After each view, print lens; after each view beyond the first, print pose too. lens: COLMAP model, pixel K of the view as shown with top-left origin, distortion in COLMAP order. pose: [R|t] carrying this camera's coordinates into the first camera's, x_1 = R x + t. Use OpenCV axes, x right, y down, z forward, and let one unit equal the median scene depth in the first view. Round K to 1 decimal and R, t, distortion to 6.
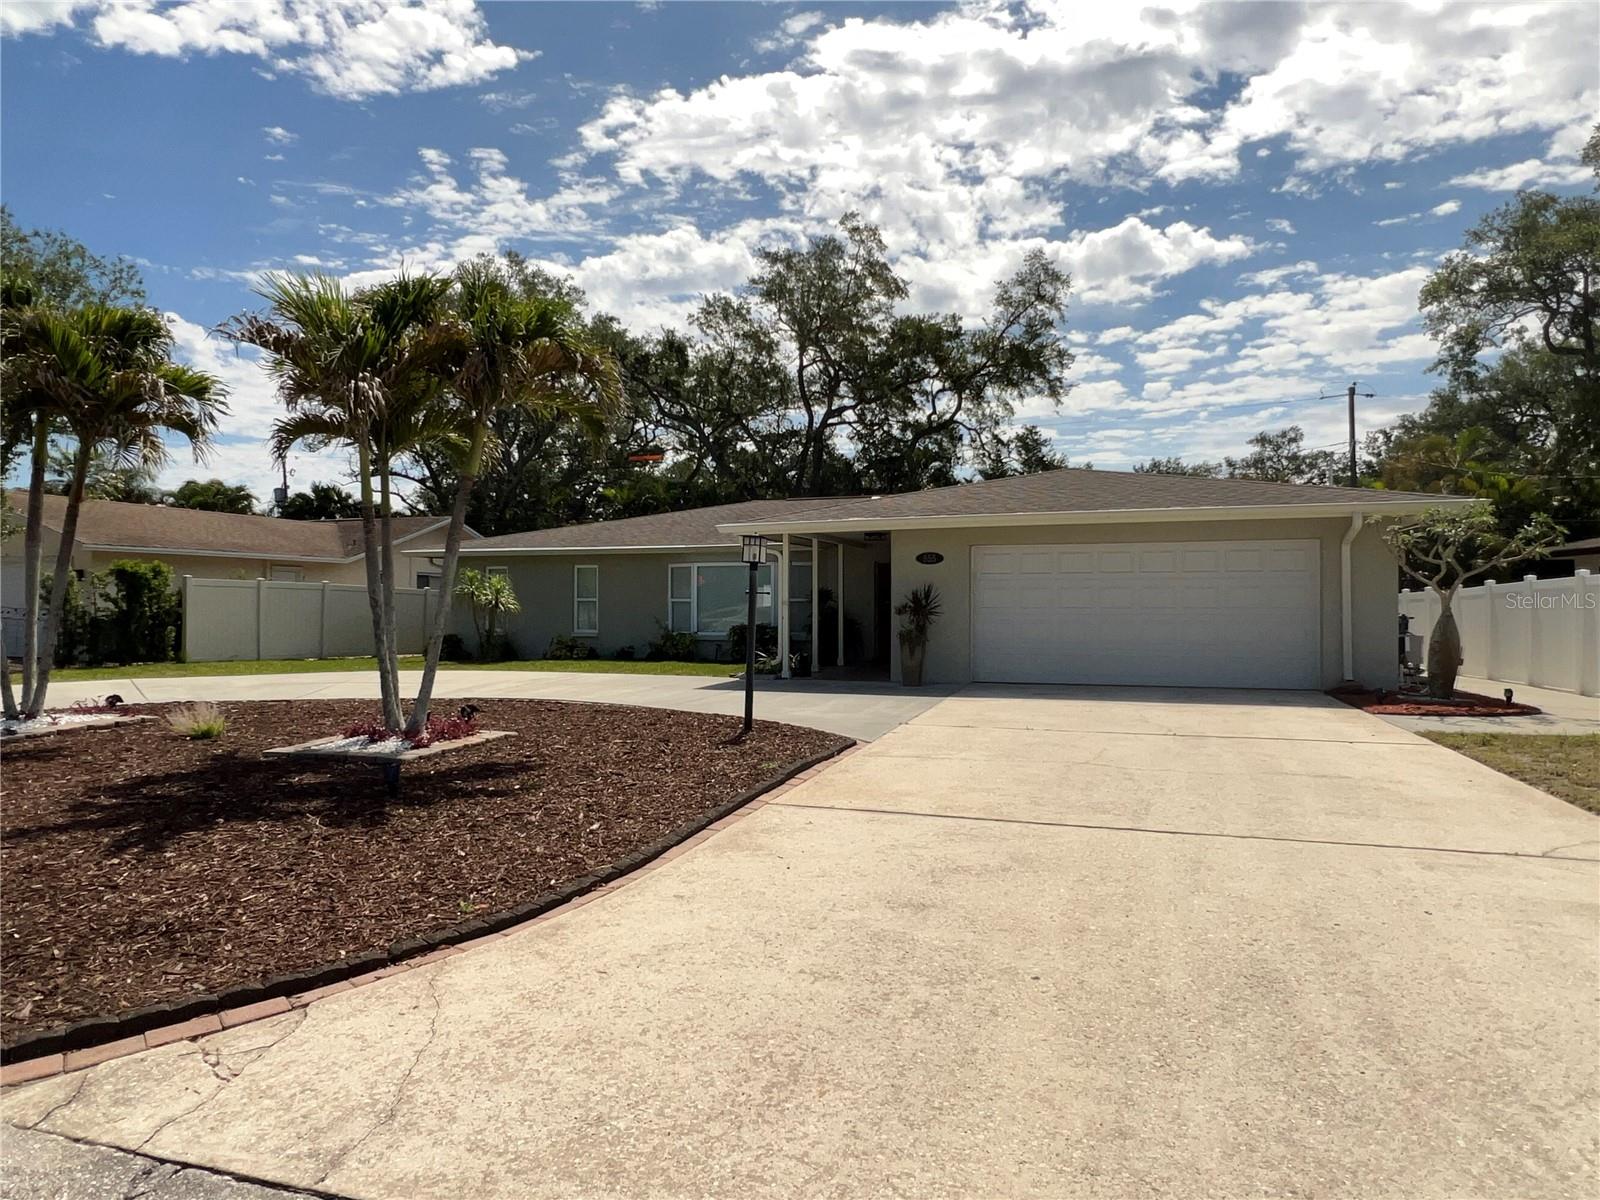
lens RADIAL K [[1005.6, 0, 800.6], [0, 1005.6, 593.0], [0, 0, 1]] dist [-0.004995, -0.000445]
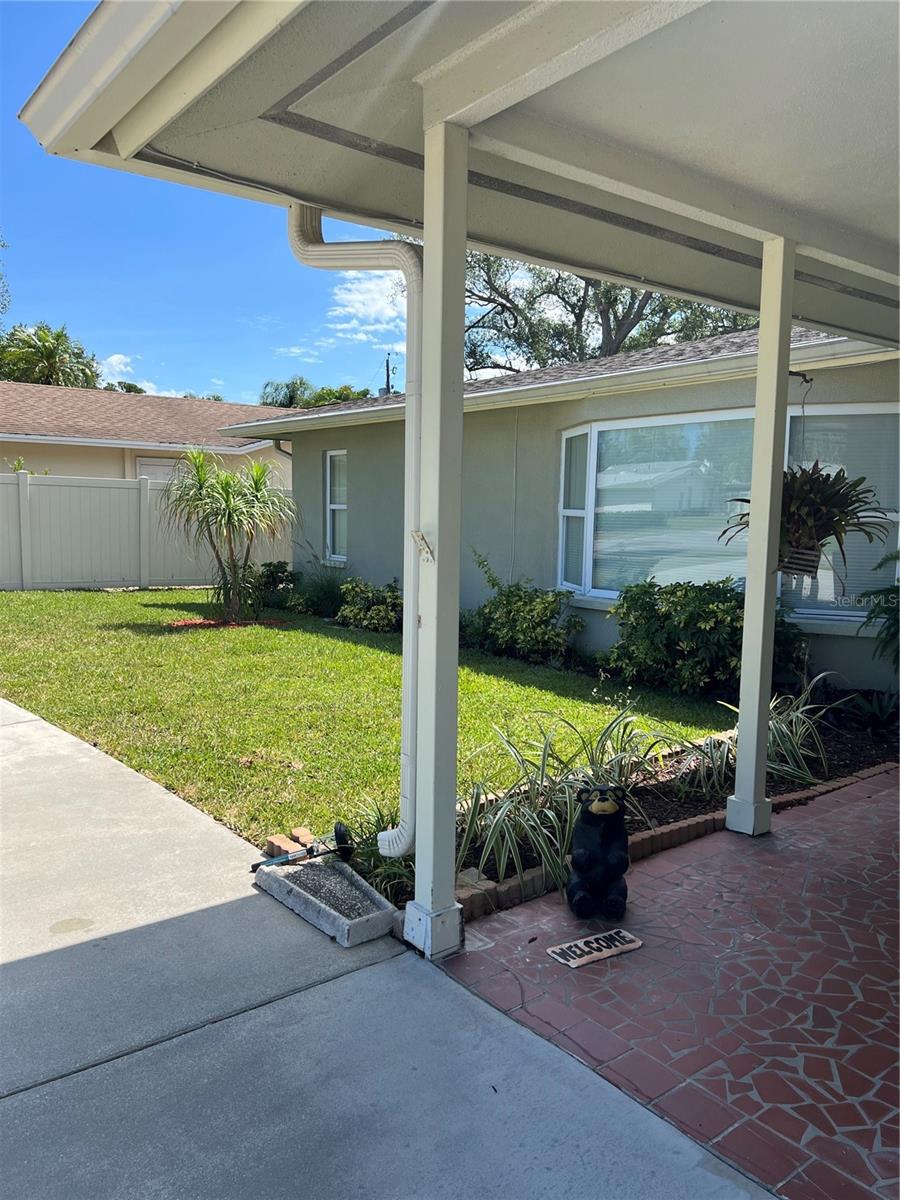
lens RADIAL K [[895.7, 0, 458.6], [0, 895.7, 594.9], [0, 0, 1]] dist [0.055916, -0.064104]
pose [[0.830519, 0.068710, -0.552736, 0.035332], [-0.011255, 0.994230, 0.106680, 0.000732], [0.556877, -0.082379, 0.826500, 0.390716]]
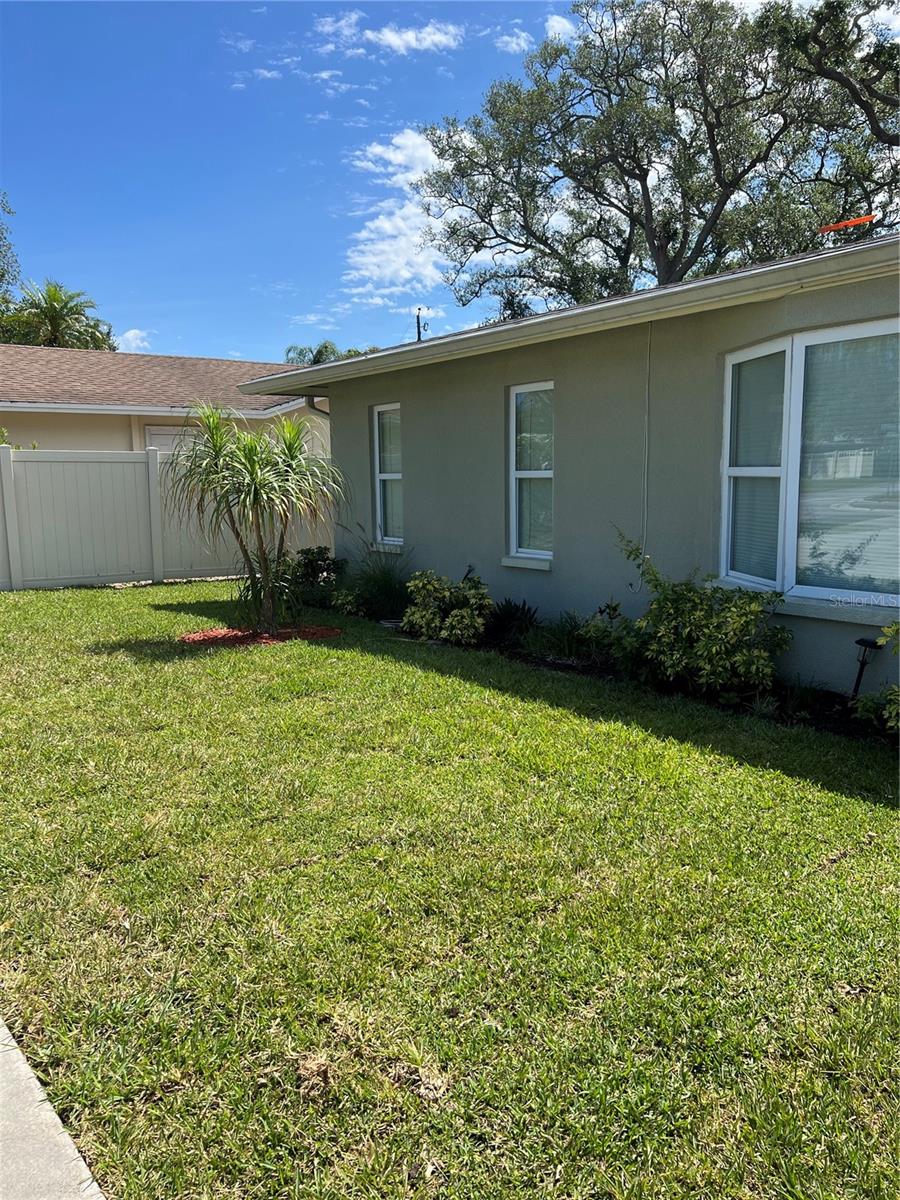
lens RADIAL K [[895.7, 0, 440.8], [0, 895.7, 606.3], [0, 0, 1]] dist [0.055916, -0.064104]
pose [[0.806052, 0.074097, -0.587188, -0.020160], [0.023000, 0.987461, 0.156179, 0.001212], [0.591398, -0.139394, 0.794241, 0.439374]]
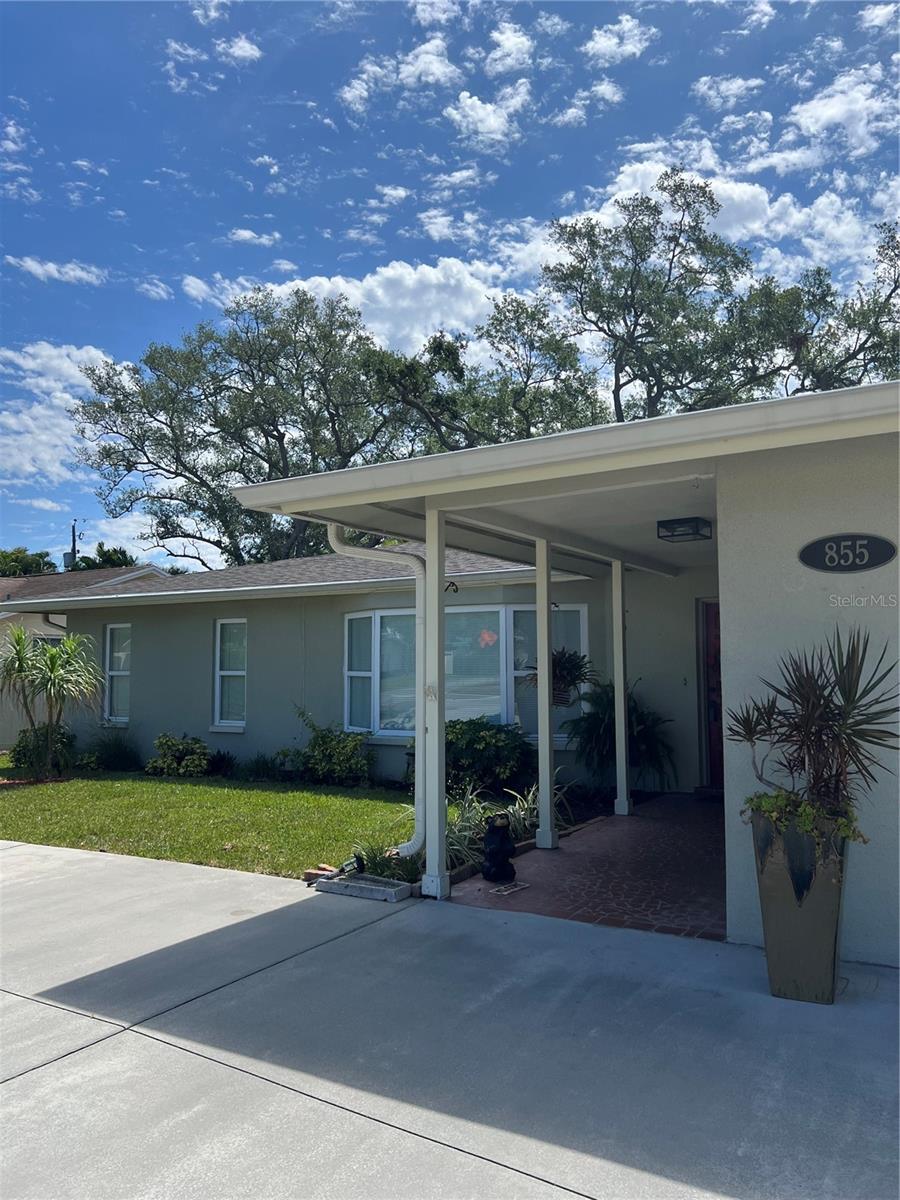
lens RADIAL K [[895.7, 0, 460.0], [0, 895.7, 599.5], [0, 0, 1]] dist [0.055916, -0.064104]
pose [[0.977777, -0.019072, -0.208779, 0.029740], [0.005520, 0.997850, -0.065304, -0.001304], [0.209575, 0.062700, 0.975780, 0.300796]]
